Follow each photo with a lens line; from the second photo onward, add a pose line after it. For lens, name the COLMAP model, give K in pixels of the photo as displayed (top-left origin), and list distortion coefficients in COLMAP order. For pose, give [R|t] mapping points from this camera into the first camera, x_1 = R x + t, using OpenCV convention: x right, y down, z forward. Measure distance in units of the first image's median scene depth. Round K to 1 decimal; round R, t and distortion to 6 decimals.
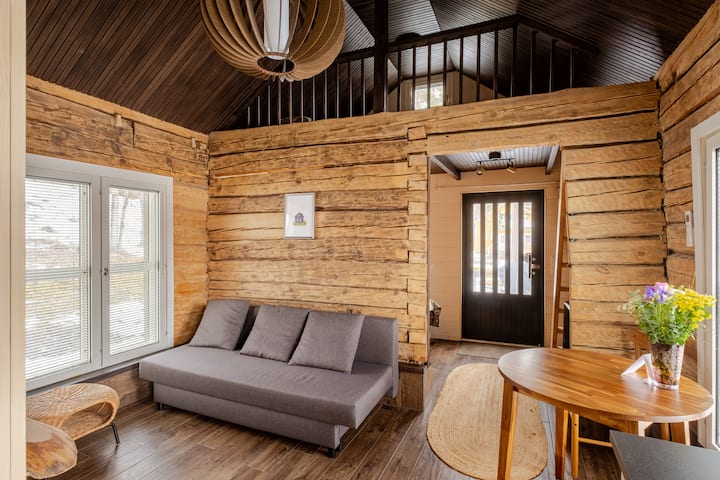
lens RADIAL K [[350.2, 0, 359.4], [0, 350.2, 241.3], [0, 0, 1]] dist [0.002377, -0.000060]
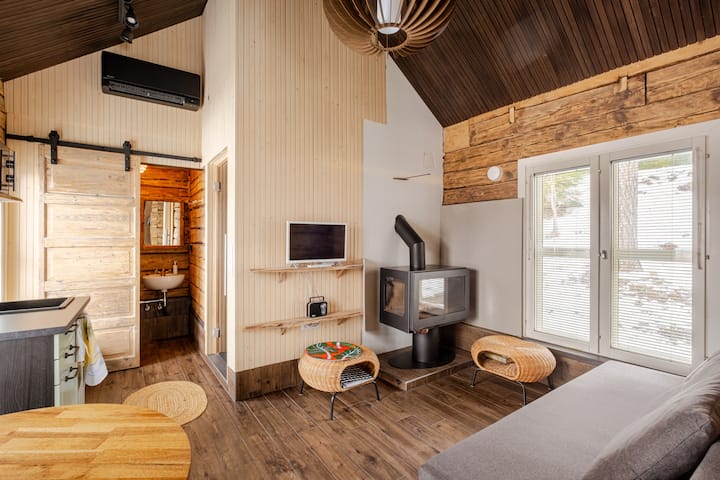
lens RADIAL K [[350.2, 0, 357.5], [0, 350.2, 237.7], [0, 0, 1]] dist [0.002377, -0.000060]
pose [[-0.516925, 0.008963, -0.855984, 0.423203], [0.002901, 0.999958, 0.008719, 0.031654], [0.856026, 0.002024, -0.516929, 0.908949]]
